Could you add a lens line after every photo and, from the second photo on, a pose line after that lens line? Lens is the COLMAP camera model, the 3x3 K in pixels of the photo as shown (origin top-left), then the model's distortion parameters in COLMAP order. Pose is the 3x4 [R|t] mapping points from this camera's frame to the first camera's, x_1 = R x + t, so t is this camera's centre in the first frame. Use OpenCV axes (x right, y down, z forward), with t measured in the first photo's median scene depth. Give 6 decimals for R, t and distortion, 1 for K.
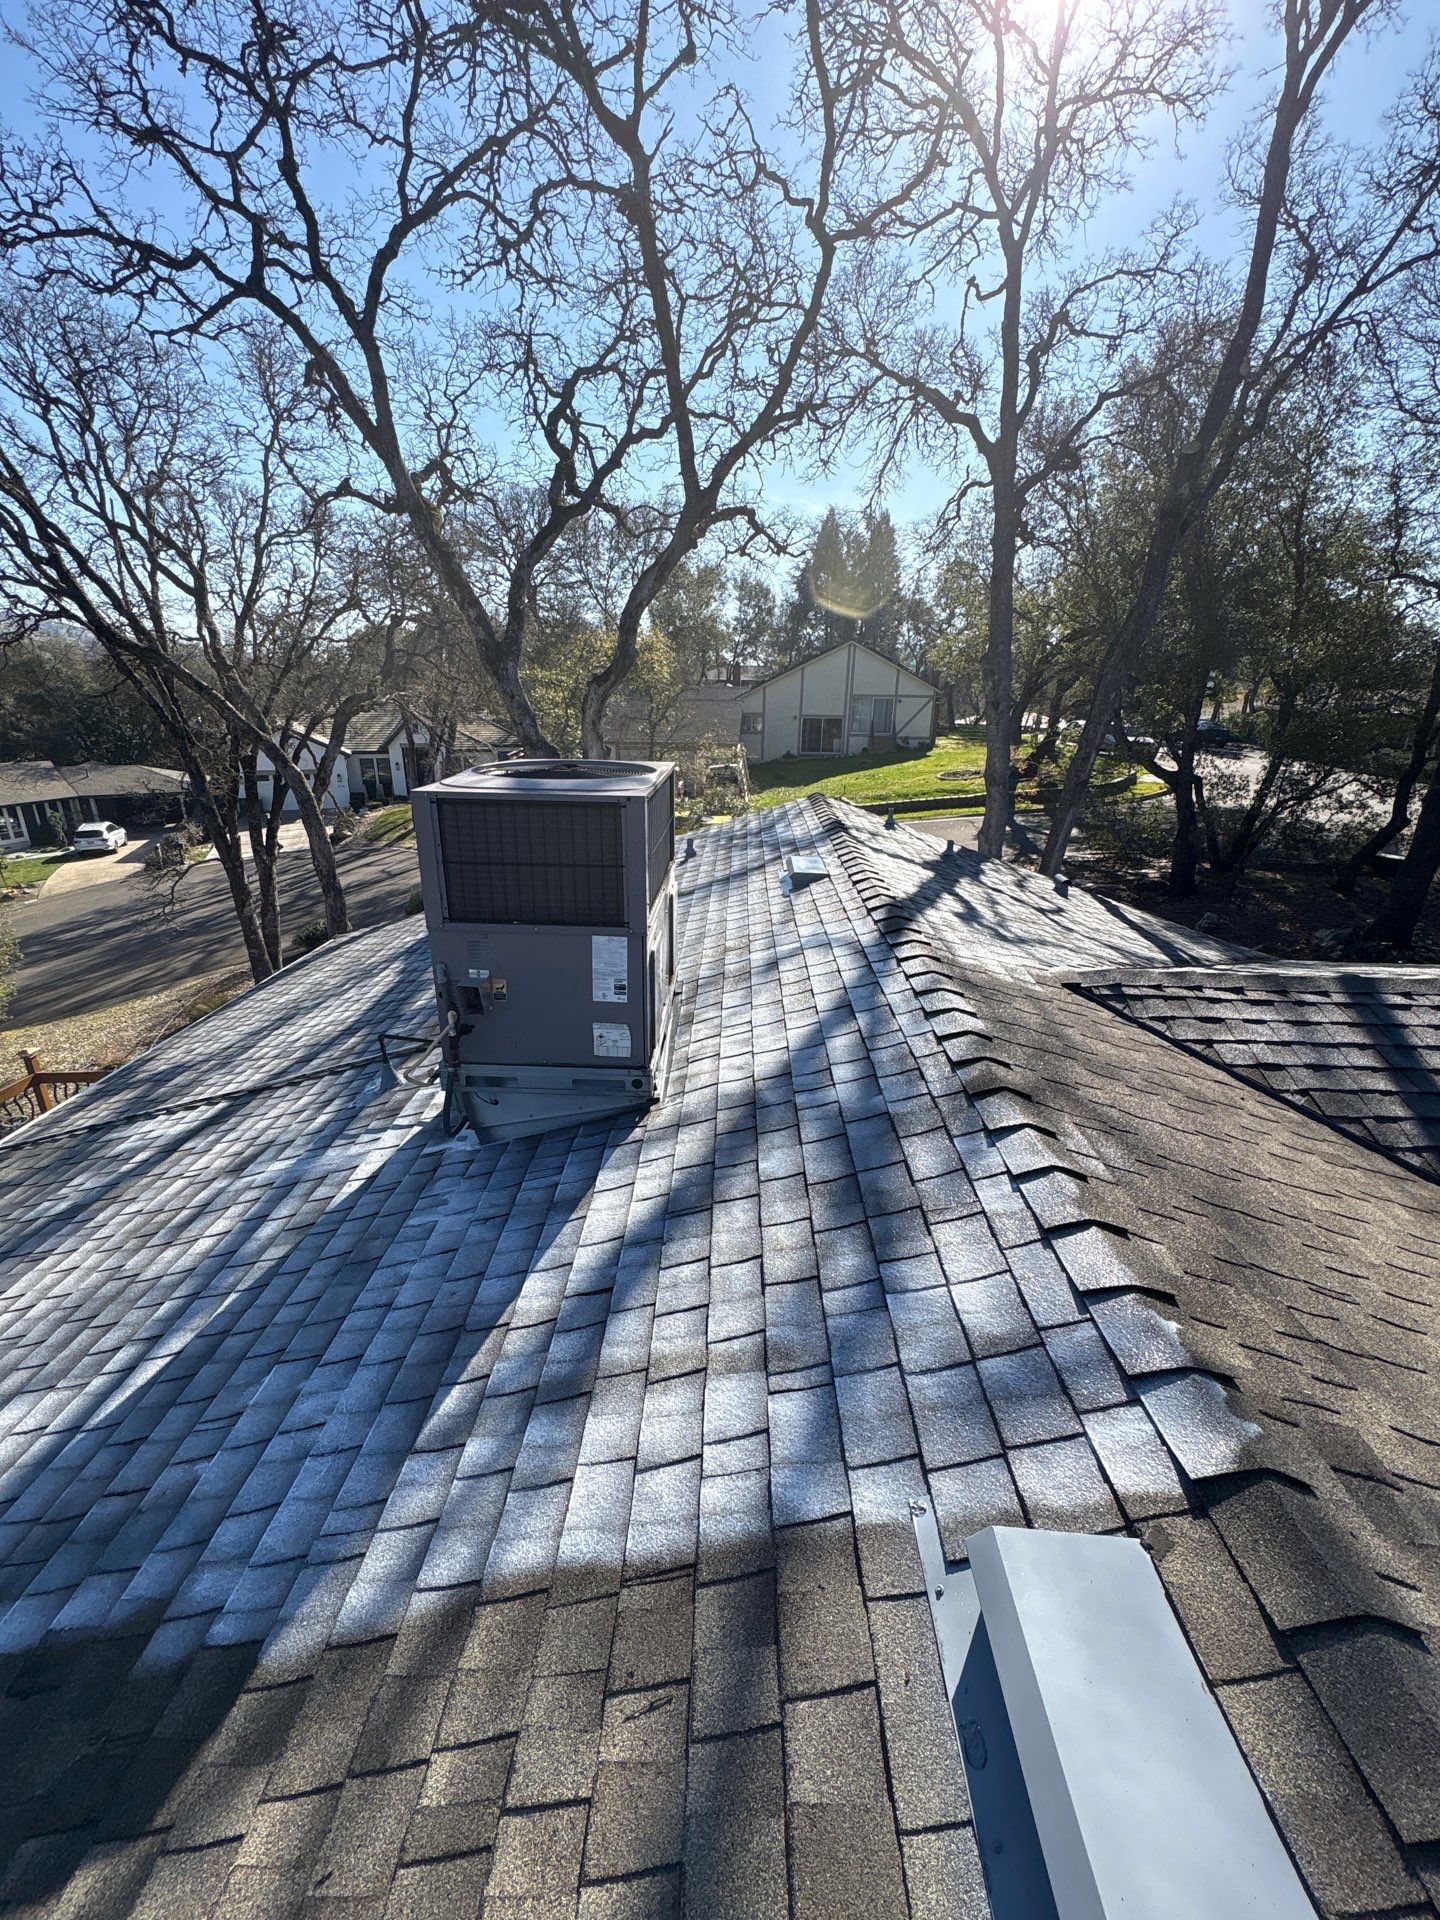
lens RADIAL K [[769.4, 0, 716.0], [0, 769.4, 955.0], [0, 0, 1]] dist [0.000121, -0.000041]
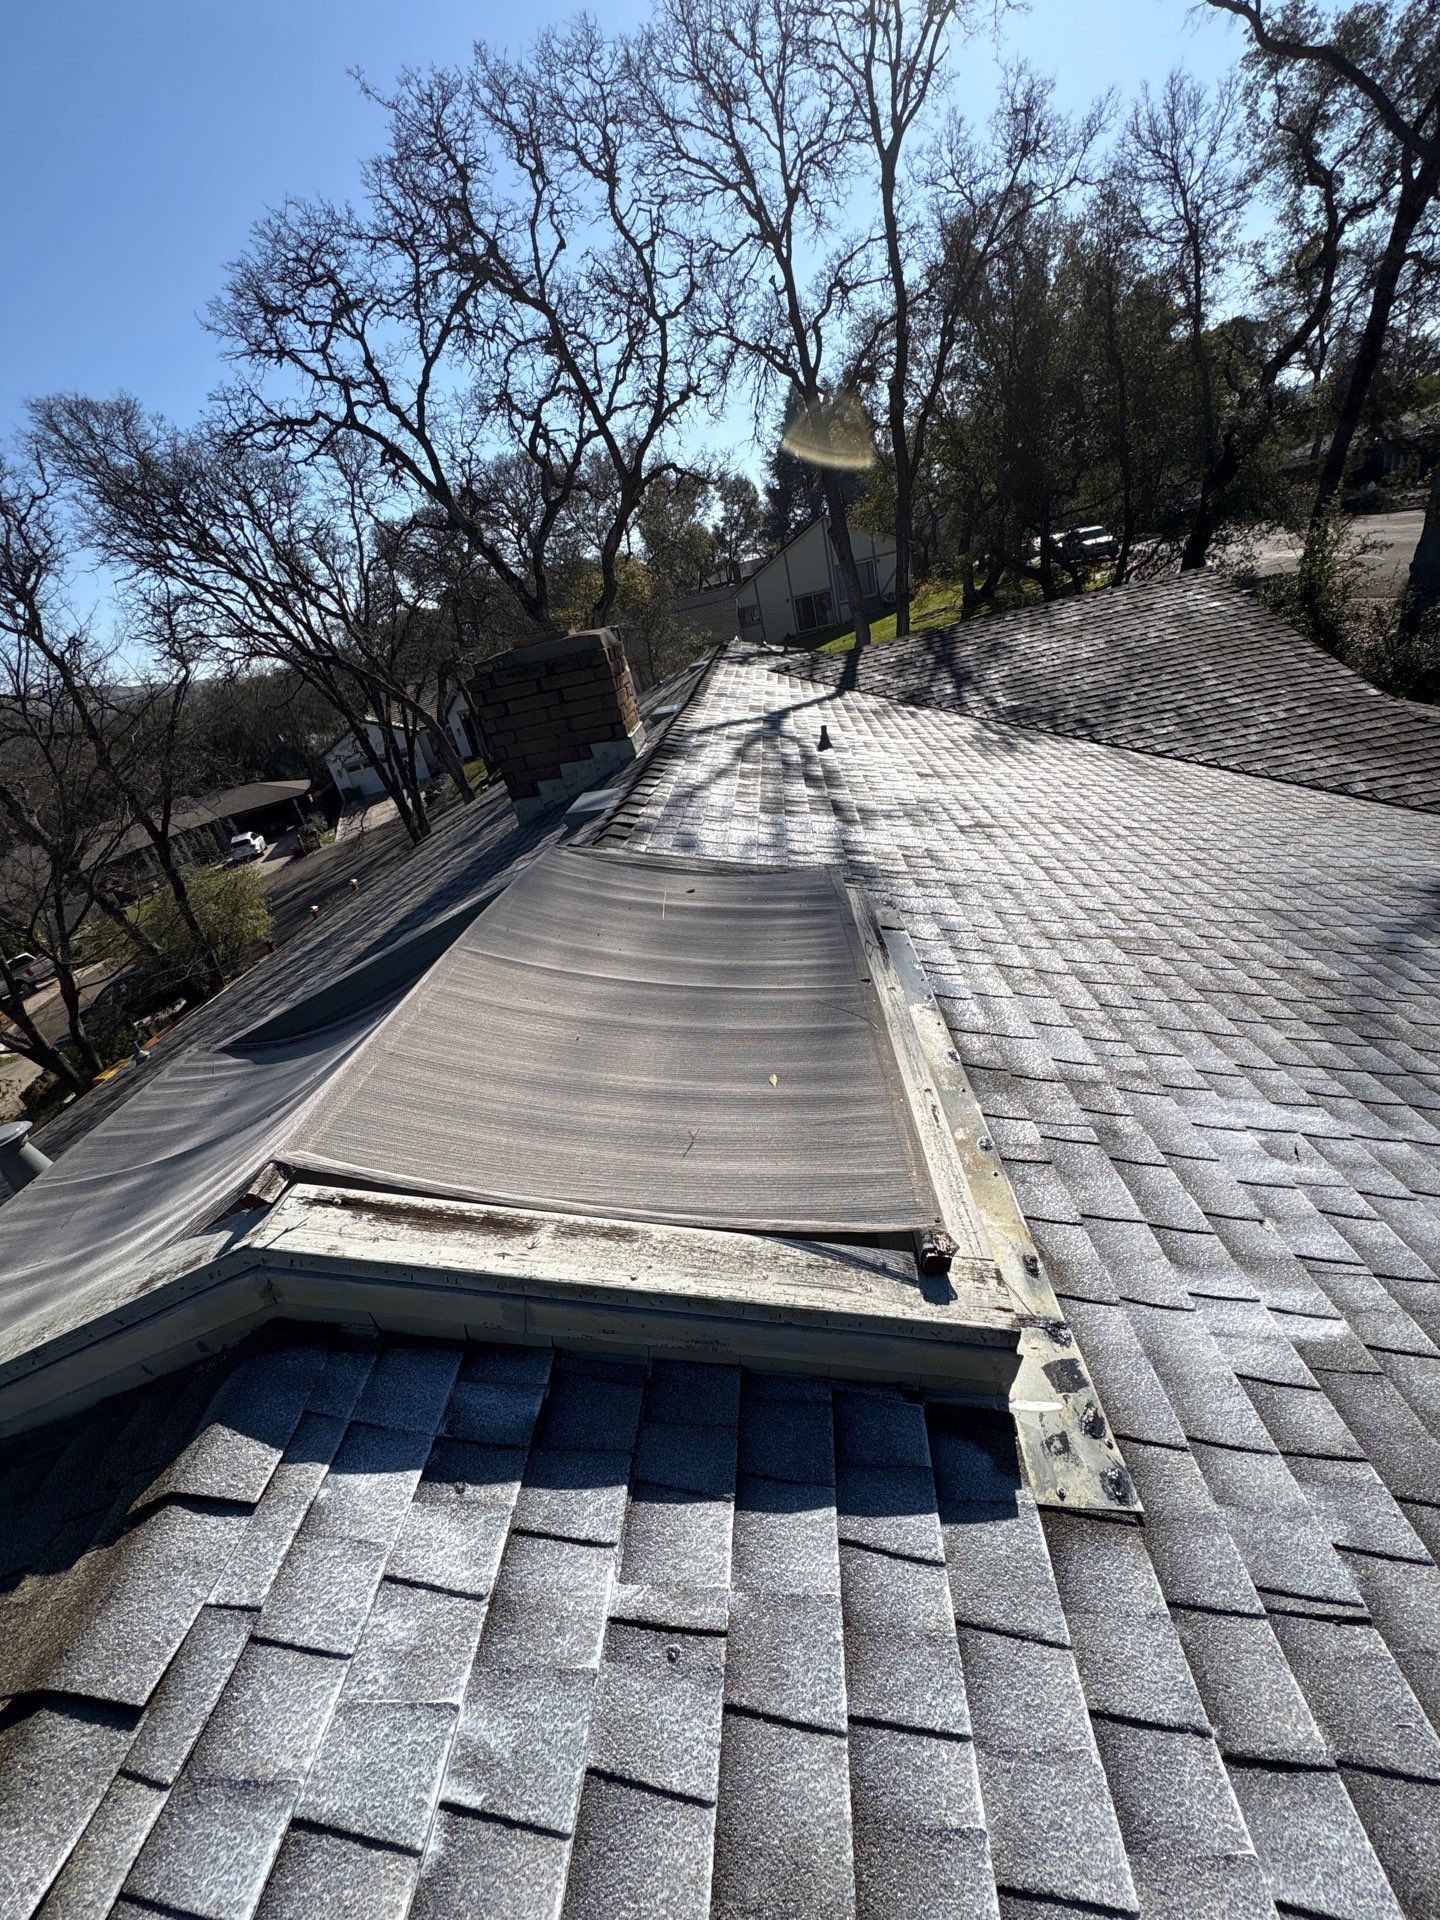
lens RADIAL K [[769.4, 0, 716.0], [0, 769.4, 955.0], [0, 0, 1]] dist [0.000121, -0.000041]
pose [[0.972547, -0.198679, -0.121156, 0.120432], [0.210483, 0.973080, 0.093877, 0.220599], [0.099243, -0.116802, 0.988184, -0.568104]]
